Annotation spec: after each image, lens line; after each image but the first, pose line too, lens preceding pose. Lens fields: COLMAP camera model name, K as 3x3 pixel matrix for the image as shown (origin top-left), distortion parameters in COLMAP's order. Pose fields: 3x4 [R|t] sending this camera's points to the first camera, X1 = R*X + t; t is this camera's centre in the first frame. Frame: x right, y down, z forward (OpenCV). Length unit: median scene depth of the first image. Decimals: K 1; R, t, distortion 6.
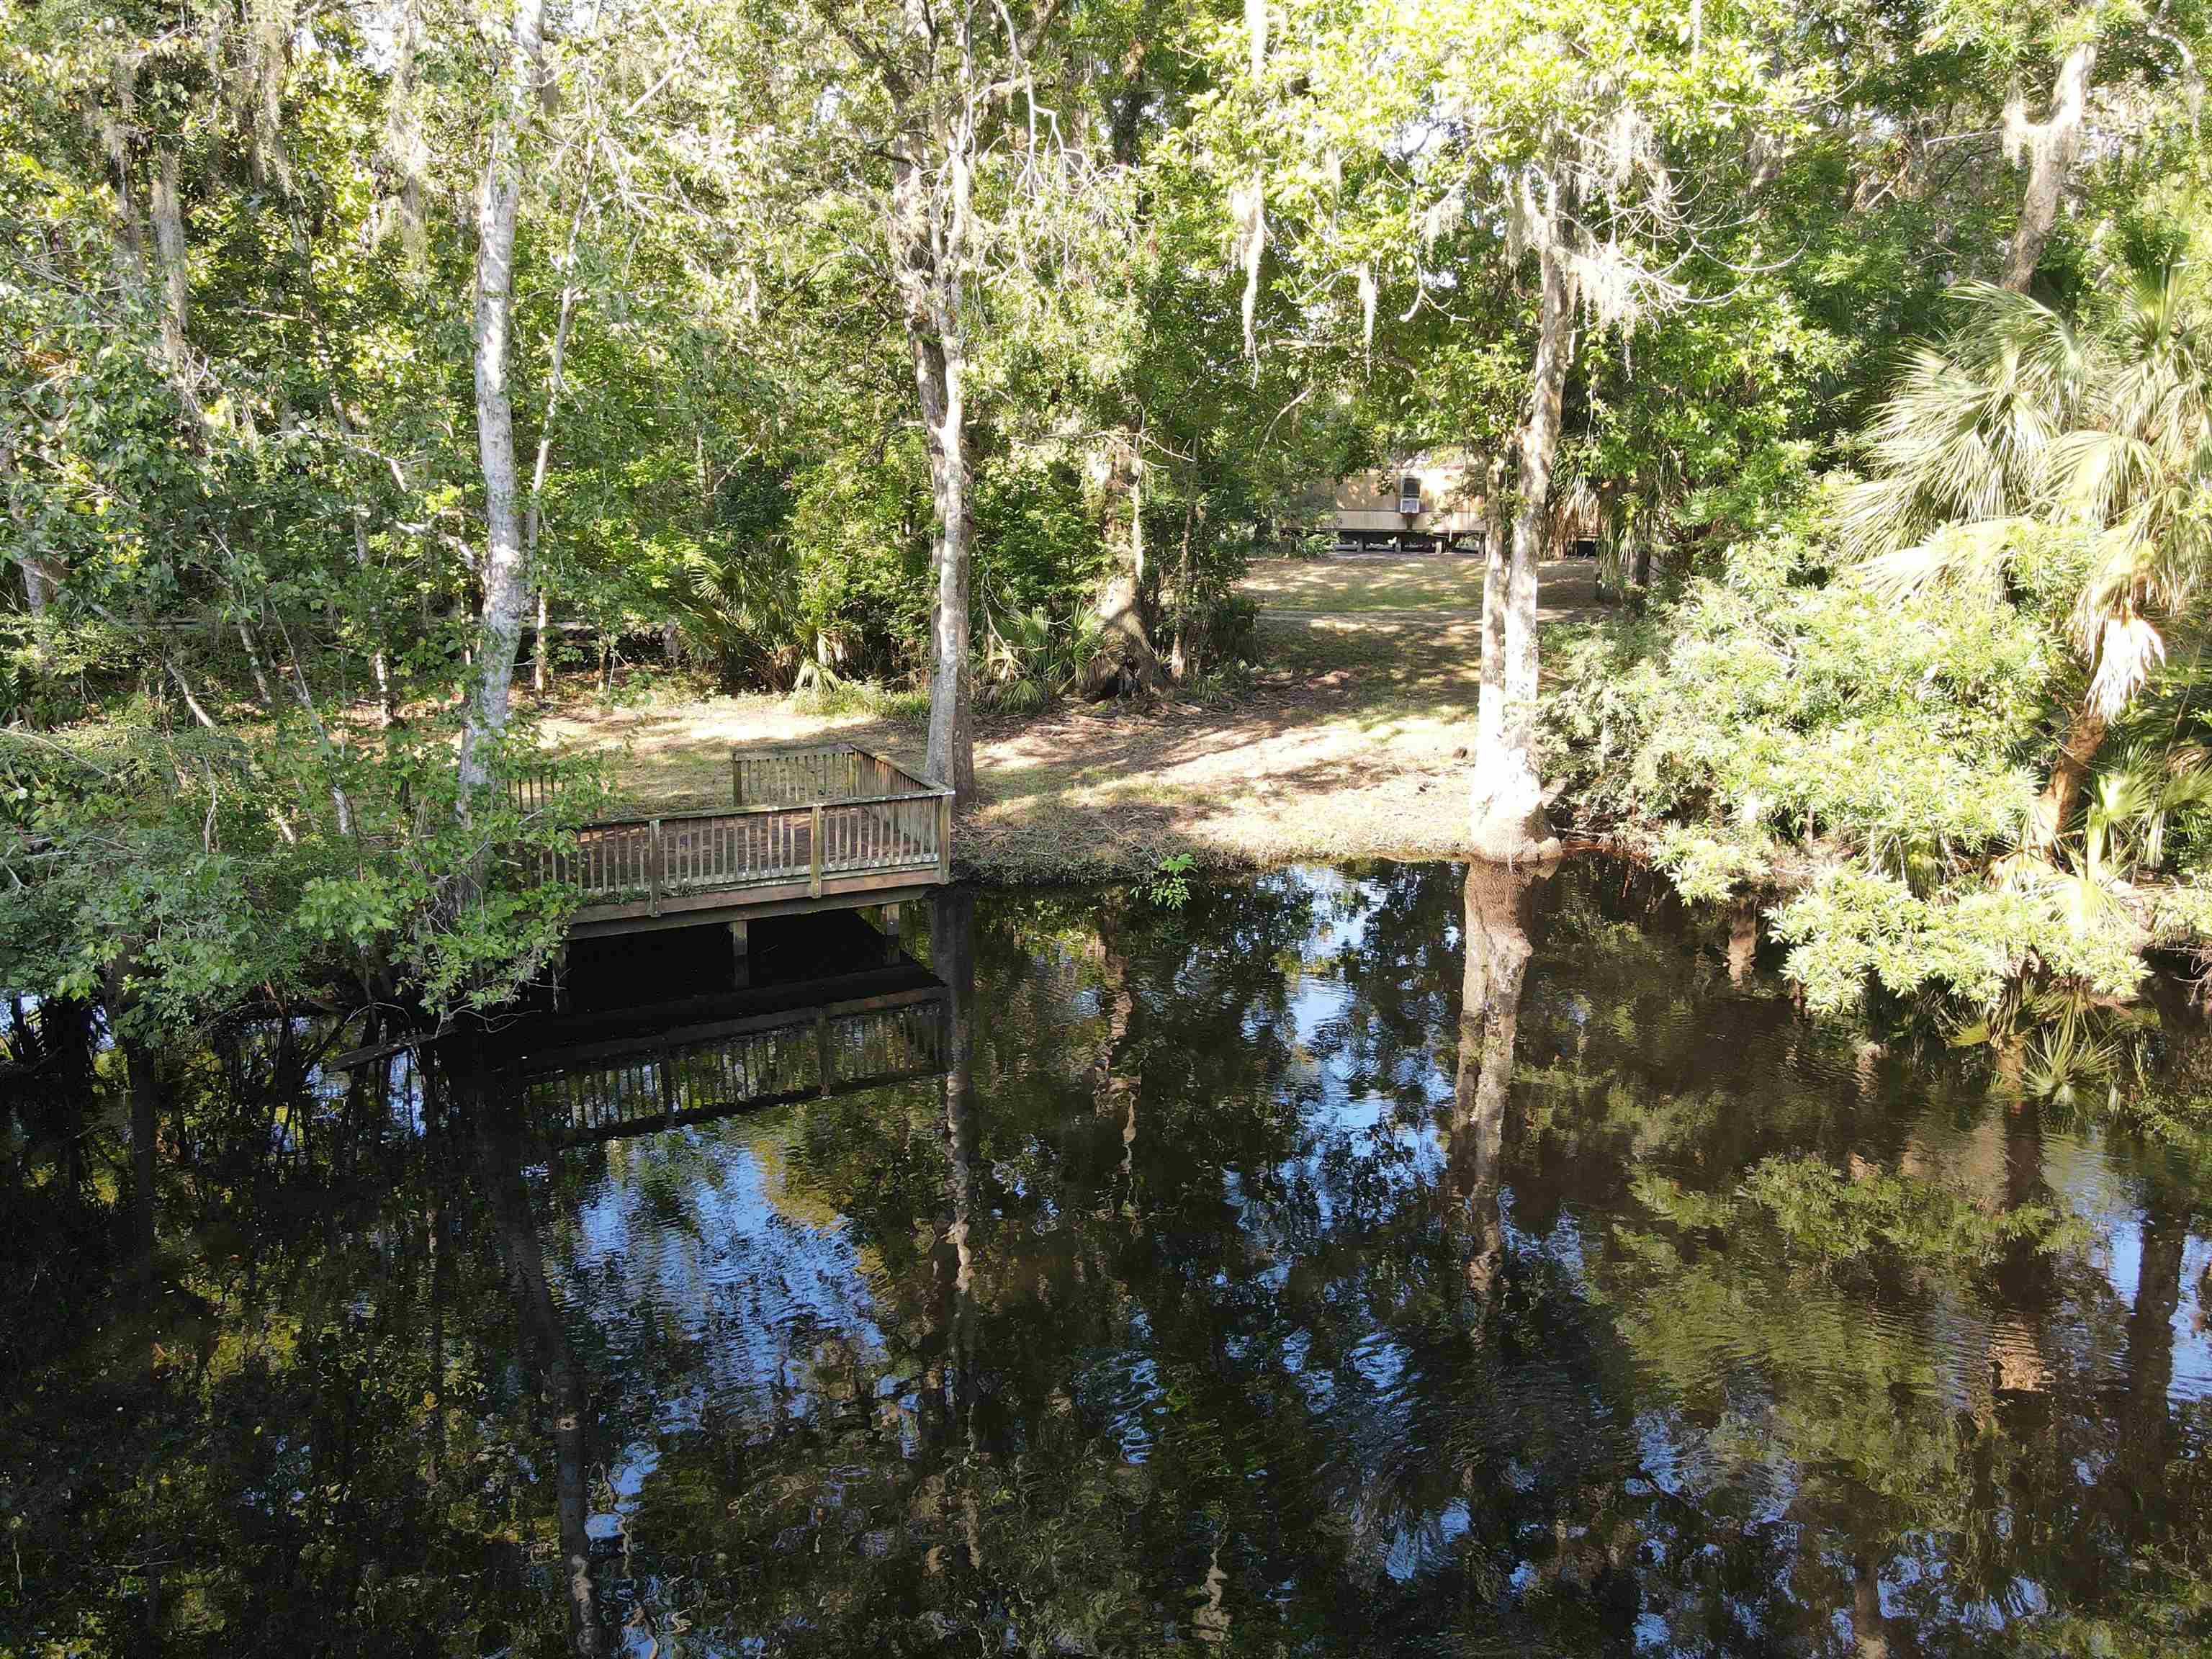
lens RADIAL K [[1605.2, 0, 1106.0], [0, 1605.2, 829.5], [0, 0, 1]] dist [0.005754, 0.013136]
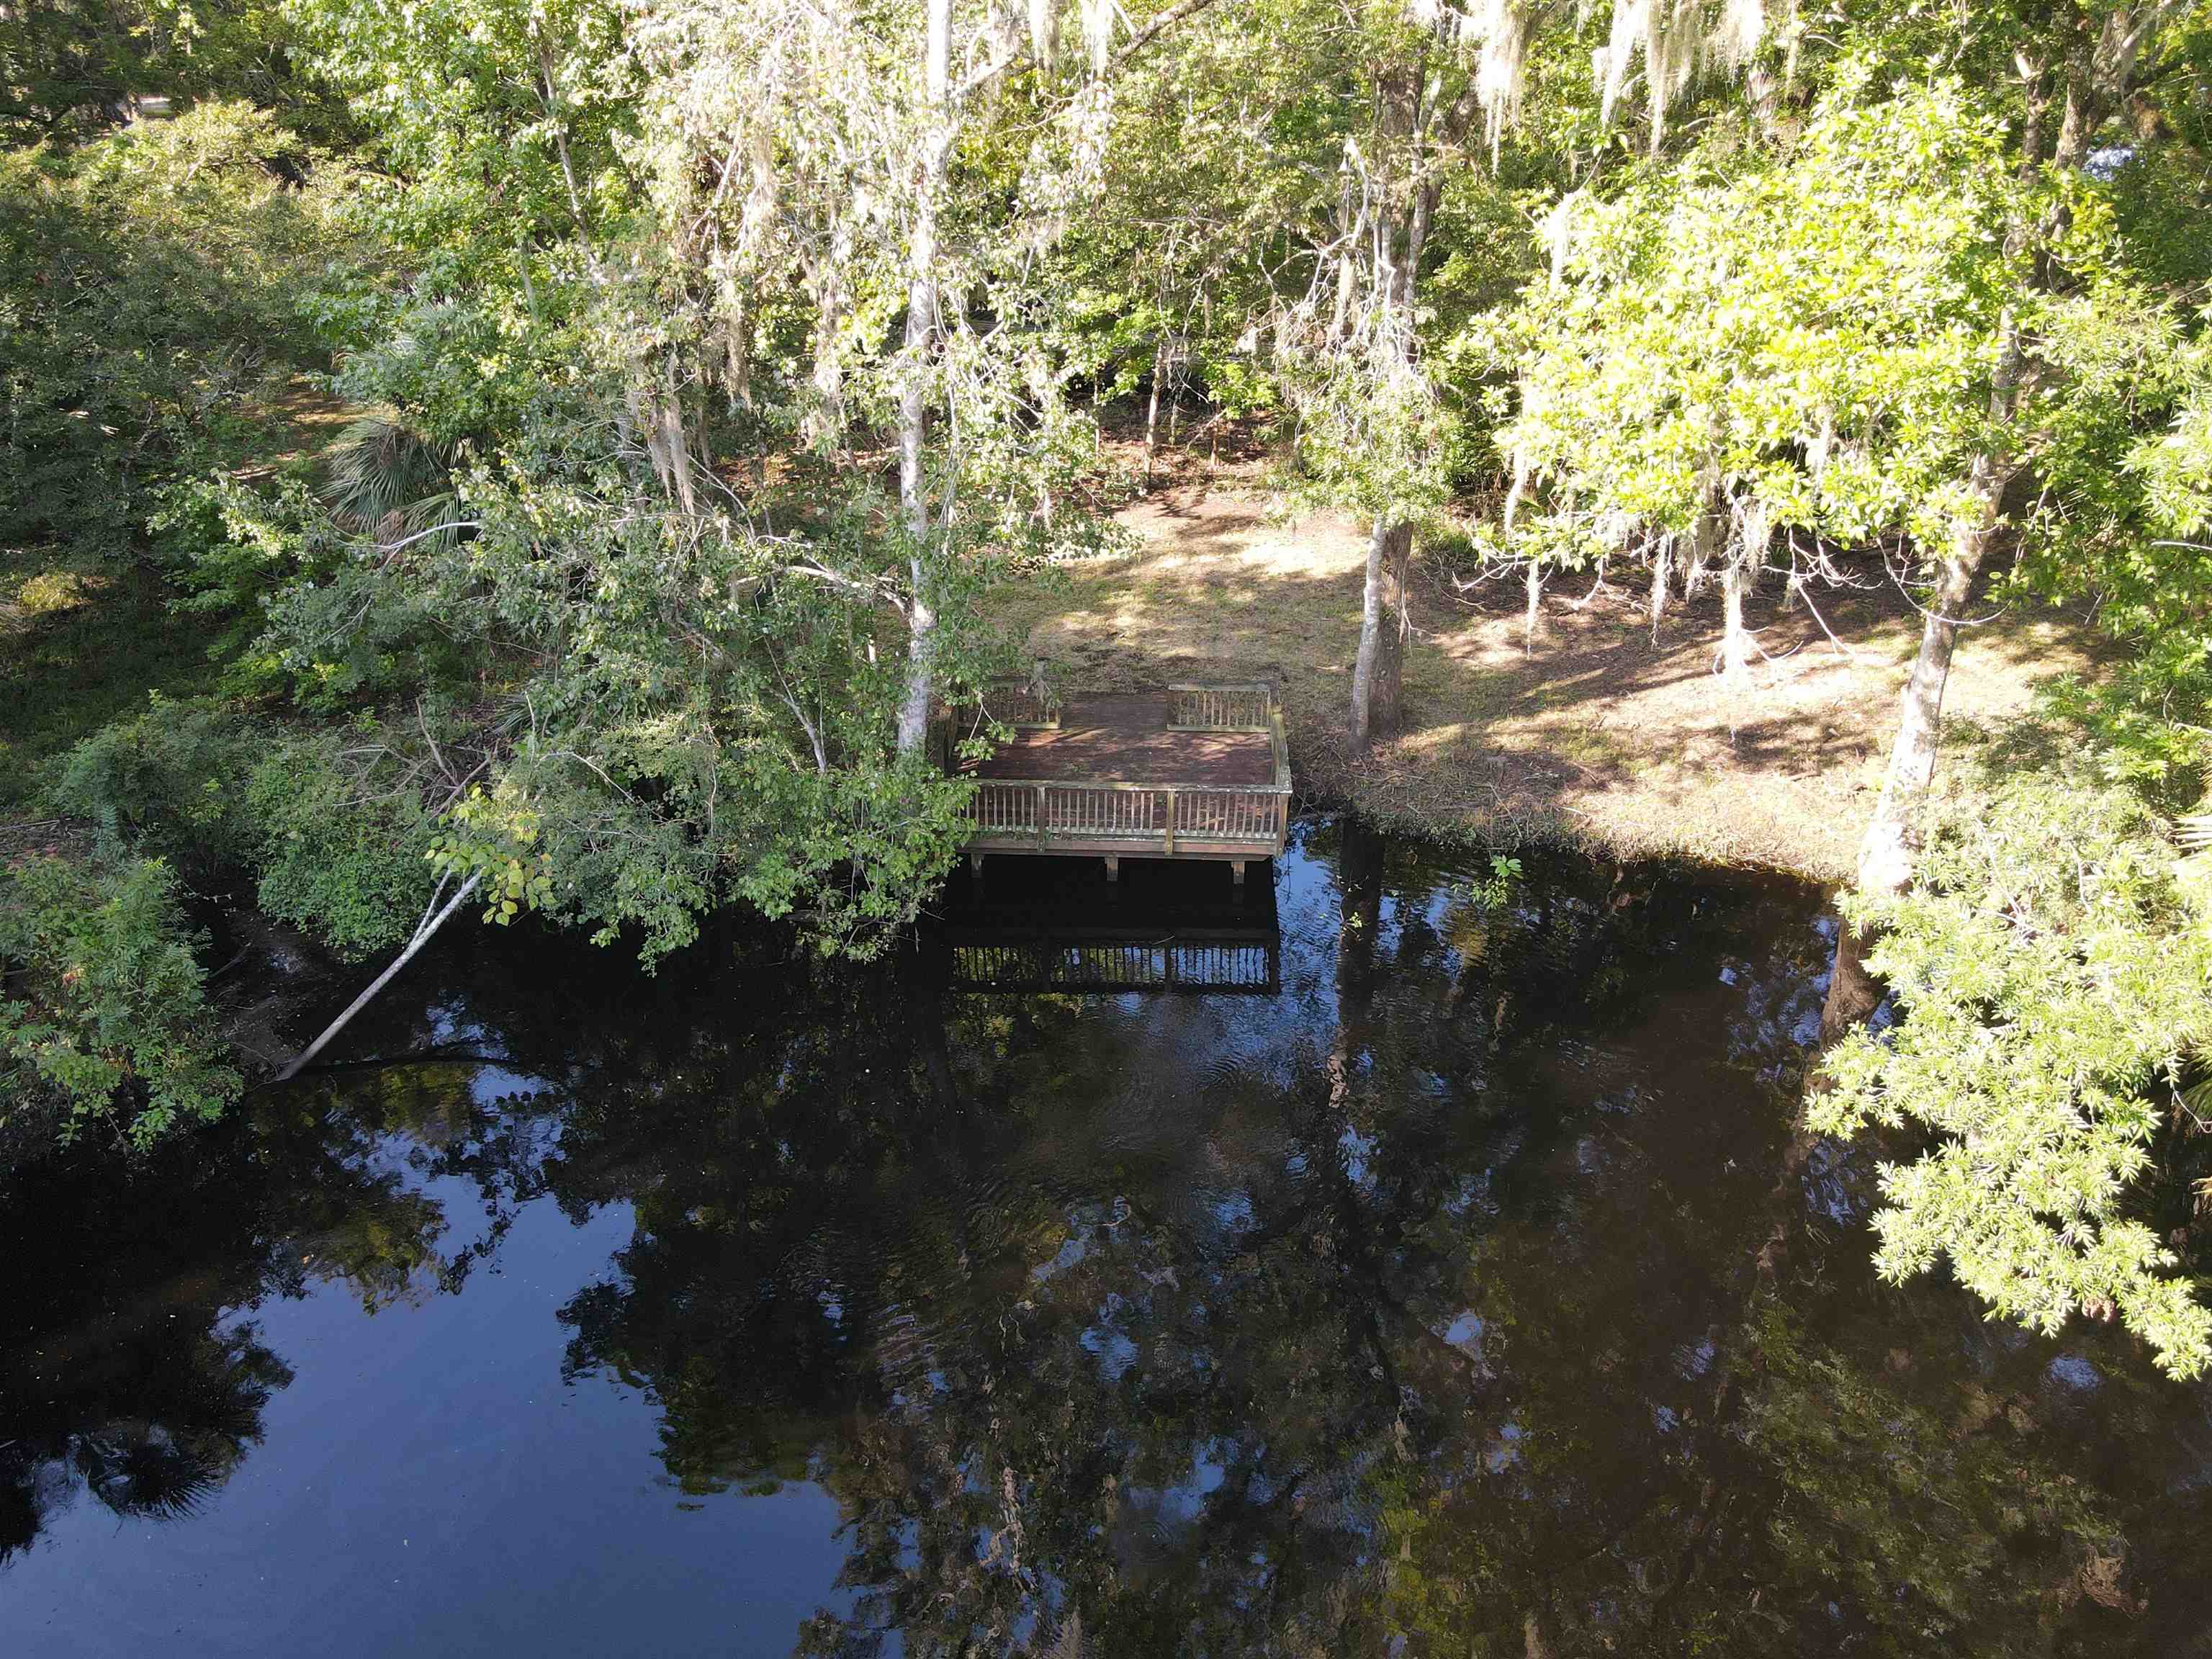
lens RADIAL K [[1616.2, 0, 1106.0], [0, 1616.2, 829.5], [0, 0, 1]] dist [-0.008442, 0.033534]
pose [[0.868774, 0.241466, -0.432349, 0.301979], [-0.103219, 0.942186, 0.318796, -0.354833], [0.484332, -0.232335, 0.843471, -0.072844]]
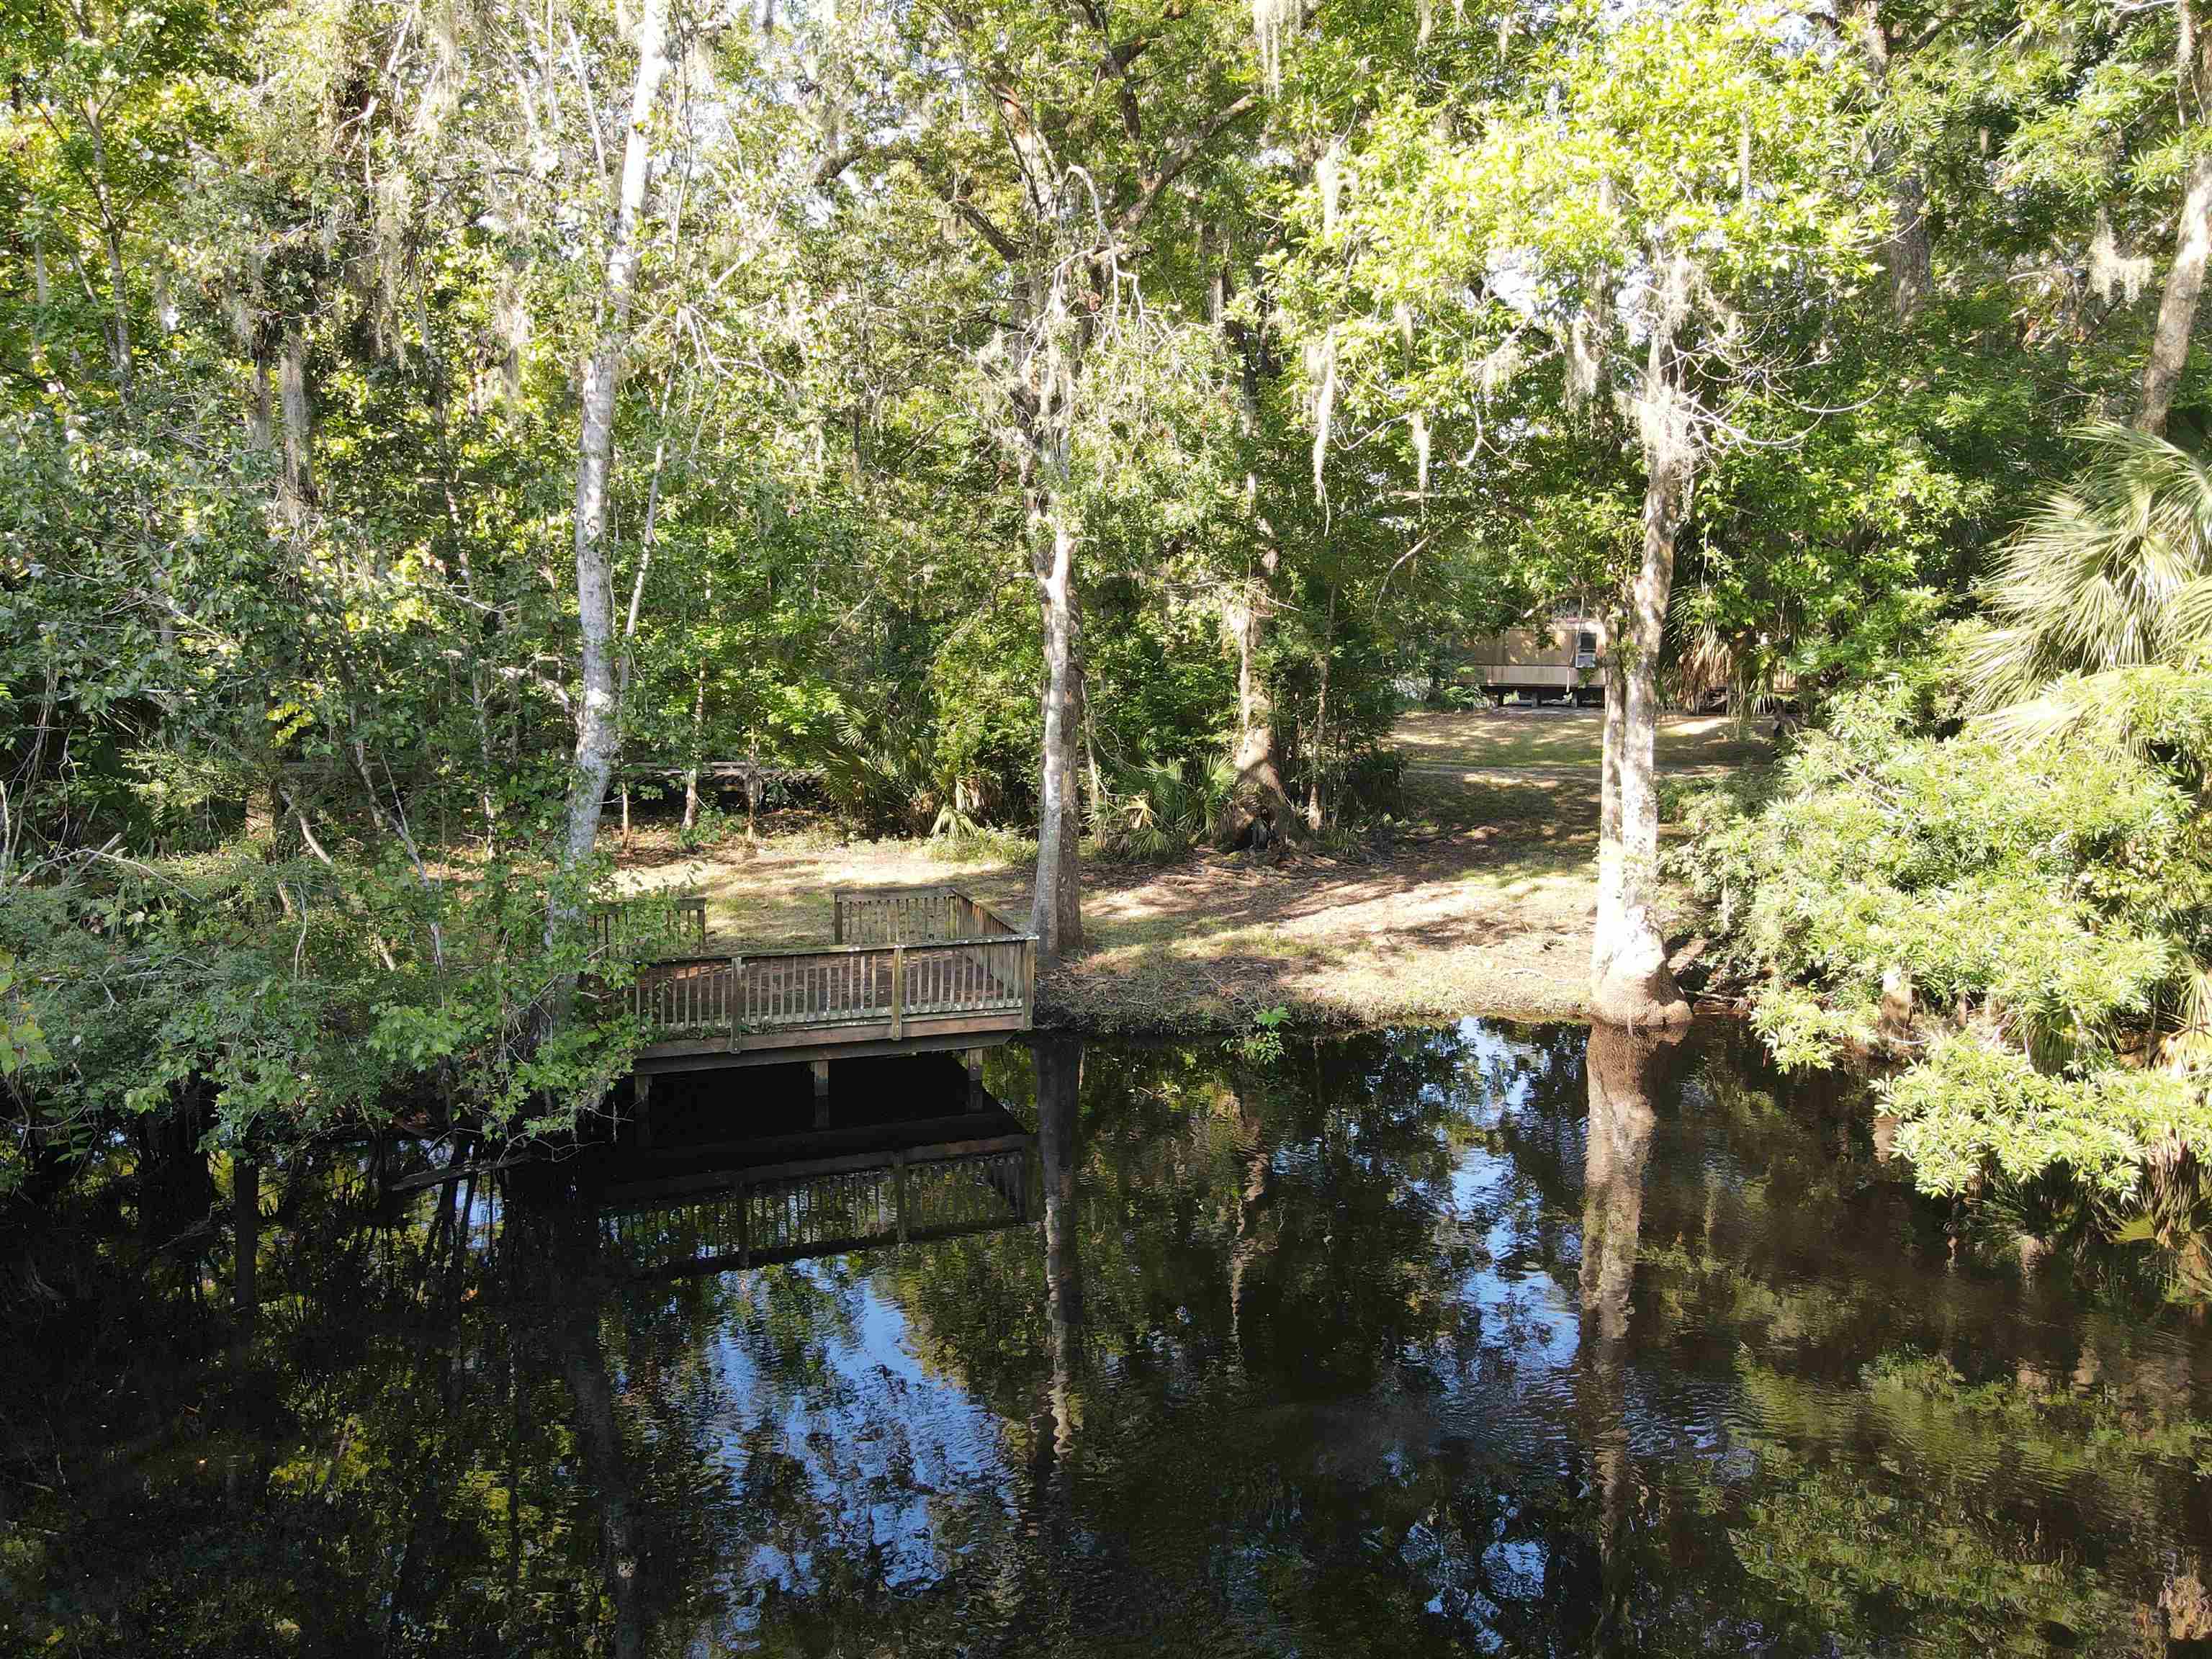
lens RADIAL K [[1616.2, 0, 1106.0], [0, 1616.2, 829.5], [0, 0, 1]] dist [-0.008442, 0.033534]
pose [[0.992580, 0.013912, -0.120798, 0.065789], [-0.025431, 0.995215, -0.094342, 0.003613], [0.118908, 0.096714, 0.988184, 0.009208]]
